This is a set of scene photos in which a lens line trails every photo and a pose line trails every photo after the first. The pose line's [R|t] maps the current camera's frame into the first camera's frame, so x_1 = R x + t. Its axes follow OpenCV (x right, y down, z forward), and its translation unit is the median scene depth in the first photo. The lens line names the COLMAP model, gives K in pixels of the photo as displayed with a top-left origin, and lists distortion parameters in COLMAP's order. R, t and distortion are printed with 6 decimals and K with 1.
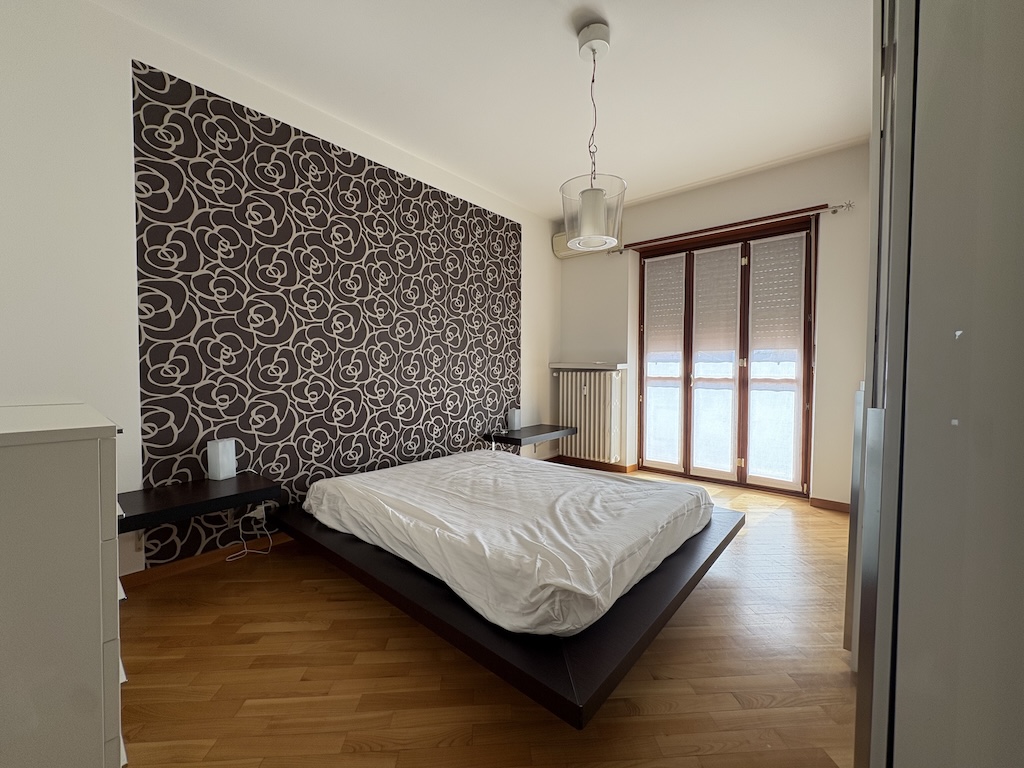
lens RADIAL K [[411.5, 0, 509.6], [0, 411.5, 376.8], [0, 0, 1]] dist [0.000340, -0.000075]
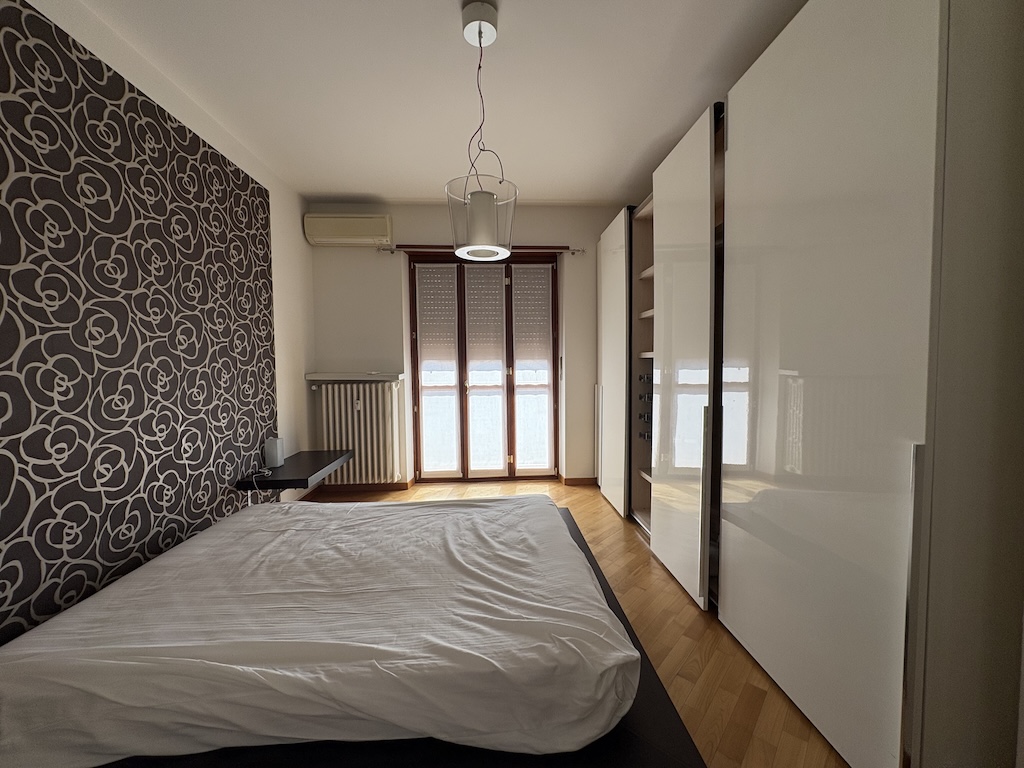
lens RADIAL K [[411.5, 0, 516.0], [0, 411.5, 378.4], [0, 0, 1]] dist [0.000340, -0.000075]
pose [[0.719711, -0.036341, 0.693322, -0.200740], [0.027927, 0.999336, 0.023392, -0.039391], [-0.693712, 0.002527, 0.720248, 0.168828]]
